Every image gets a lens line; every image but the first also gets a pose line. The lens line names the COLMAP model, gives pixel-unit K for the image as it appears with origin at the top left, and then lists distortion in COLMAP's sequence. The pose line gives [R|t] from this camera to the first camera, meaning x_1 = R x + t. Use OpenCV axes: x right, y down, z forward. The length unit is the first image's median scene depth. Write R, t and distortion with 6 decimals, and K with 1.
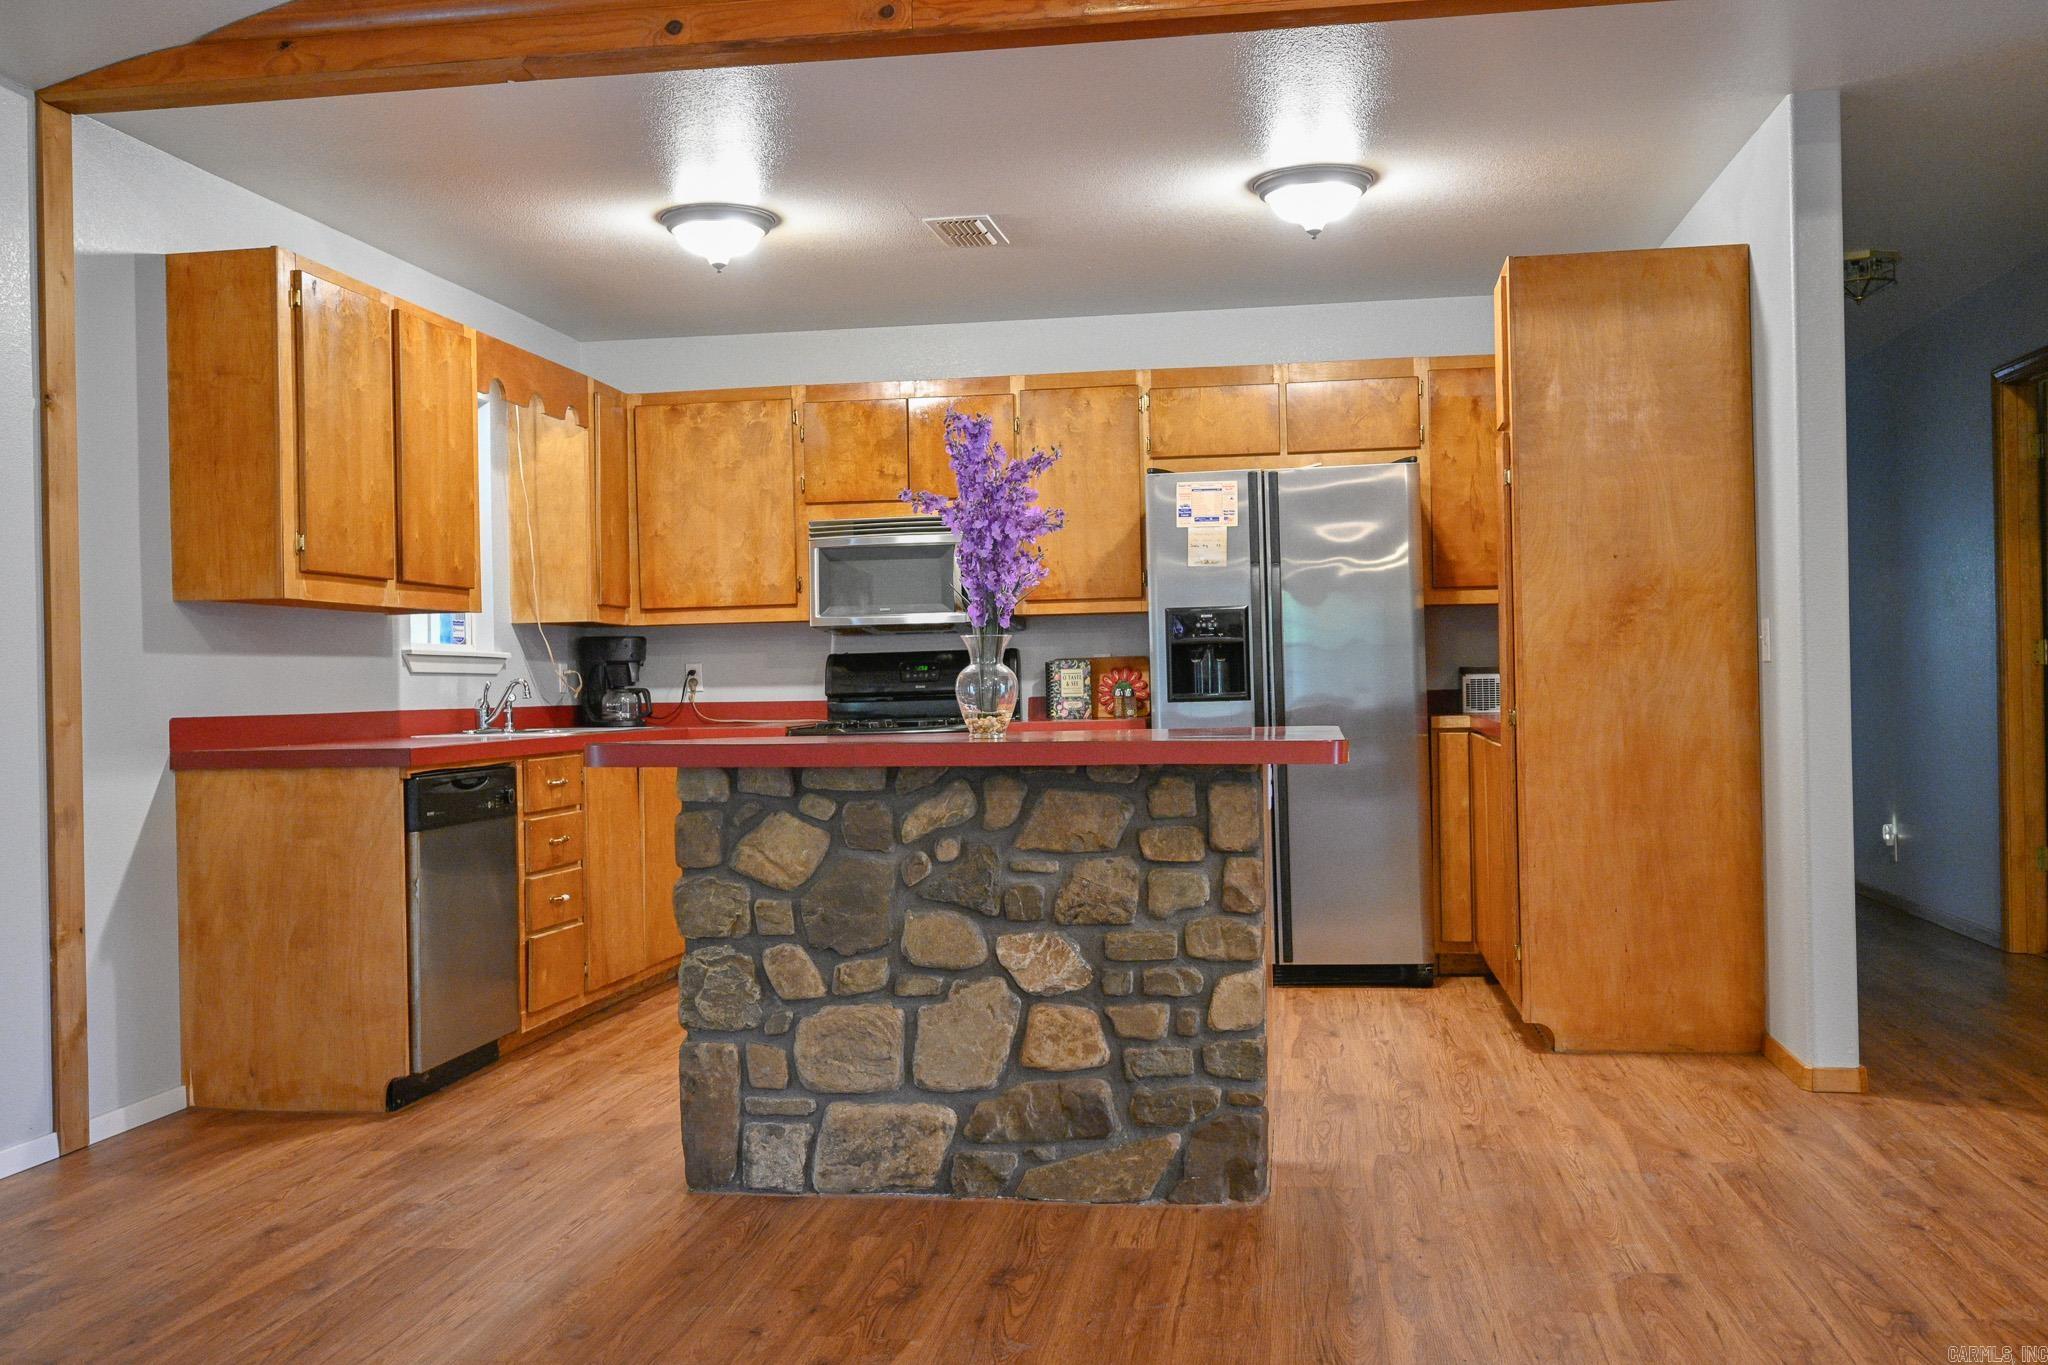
lens RADIAL K [[1759.3, 0, 1024.0], [0, 1759.3, 682.5], [0, 0, 1]] dist [-0.001613, 0.007310]
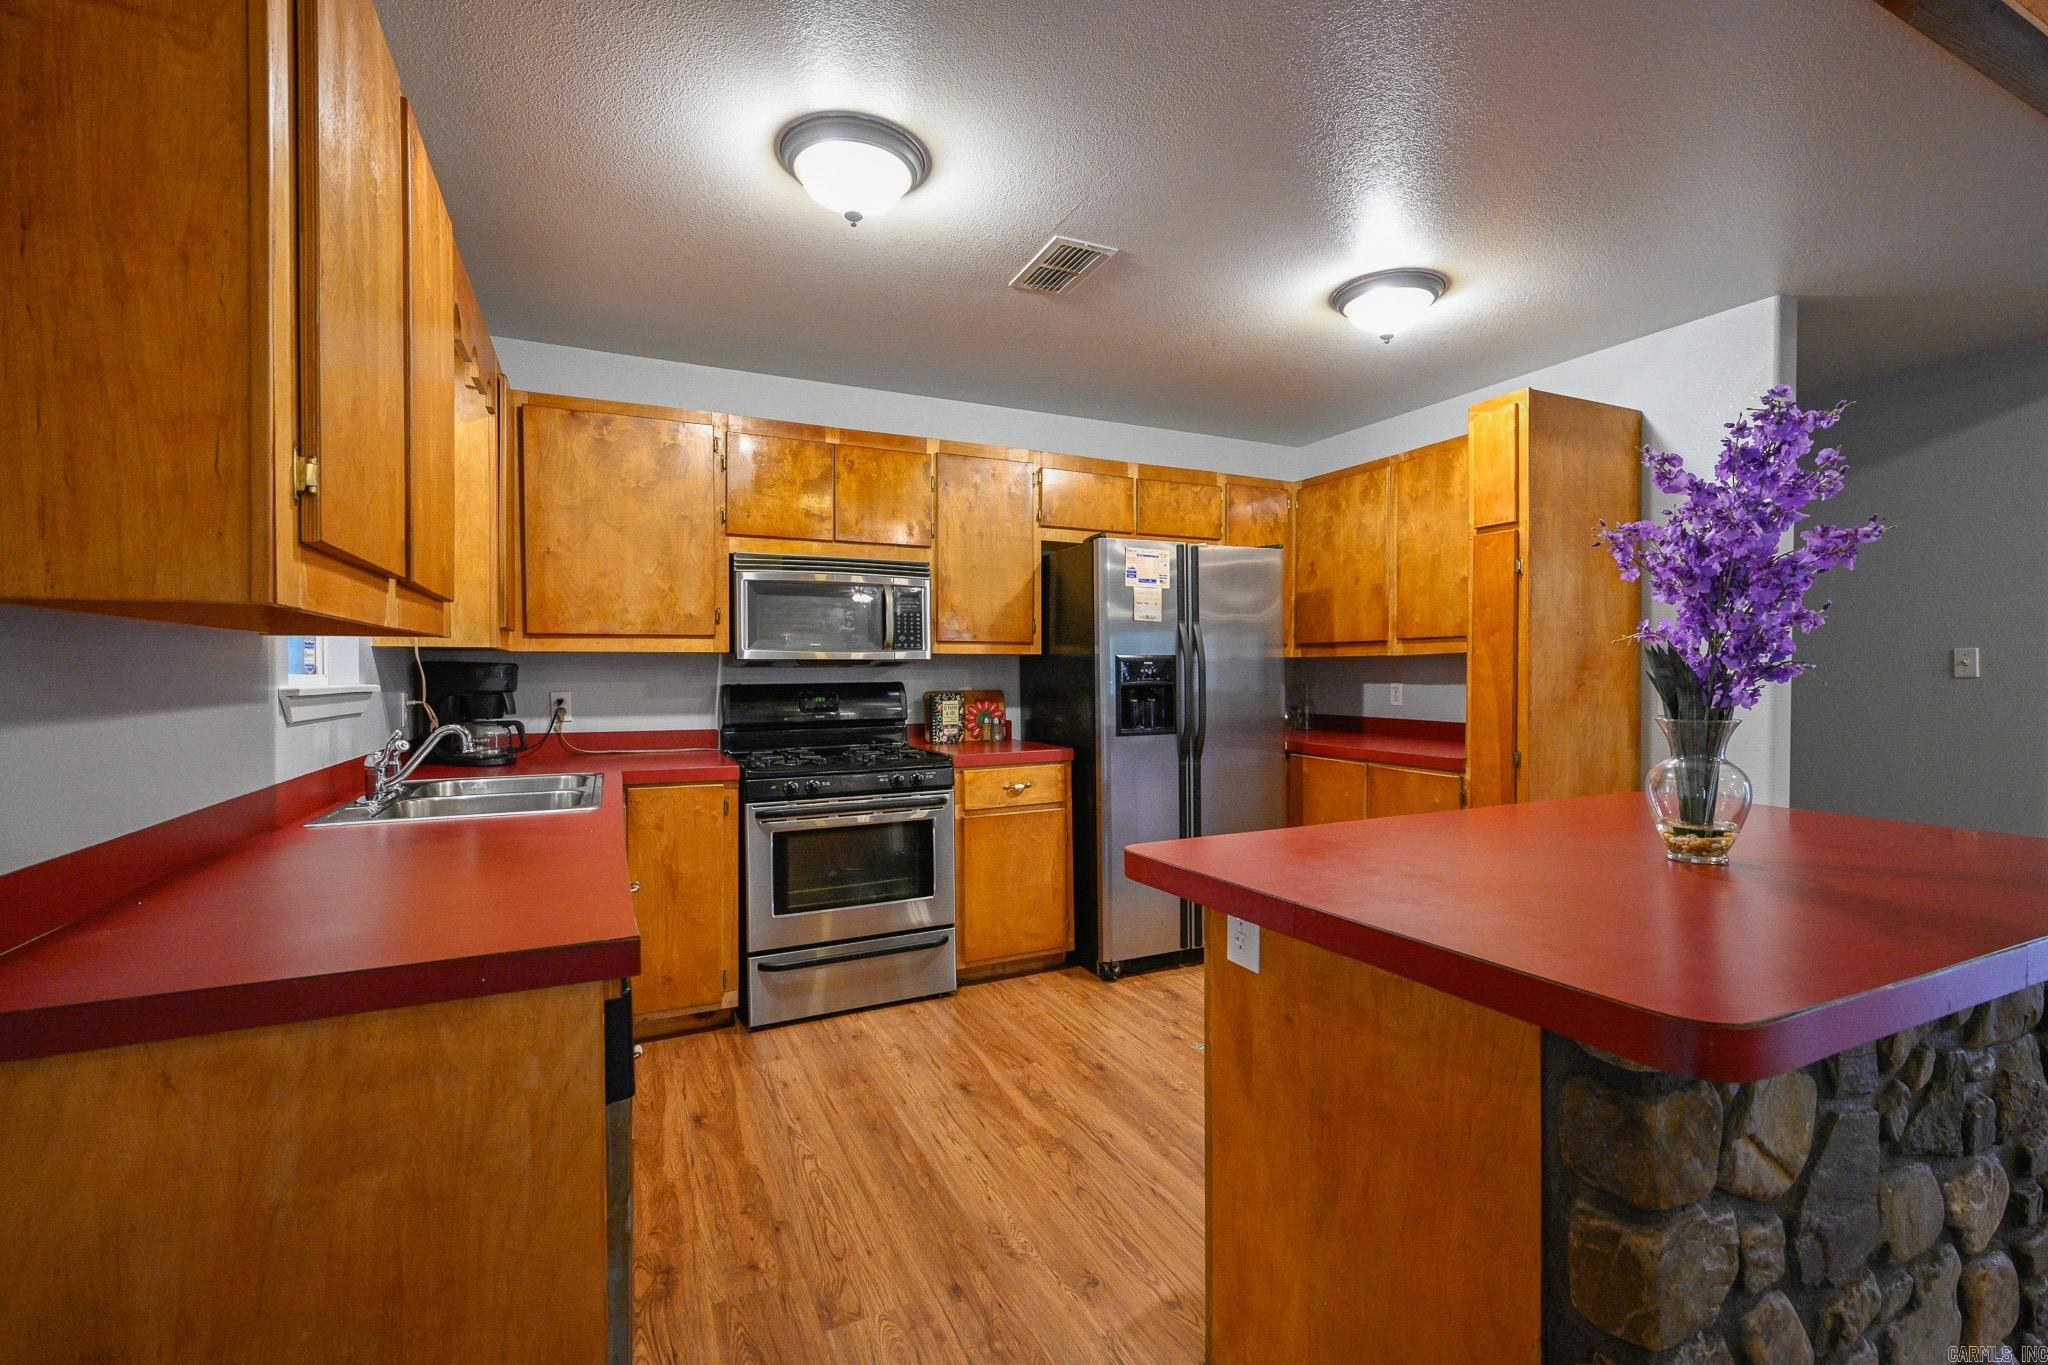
lens RADIAL K [[886.5, 0, 1026.7], [0, 886.5, 689.2], [0, 0, 1]] dist [0.002370, -0.000165]
pose [[0.829283, 0.007400, 0.558780, -0.270083], [-0.015650, 0.999828, 0.009986, -0.022915], [-0.558610, -0.017026, 0.829256, 0.506065]]
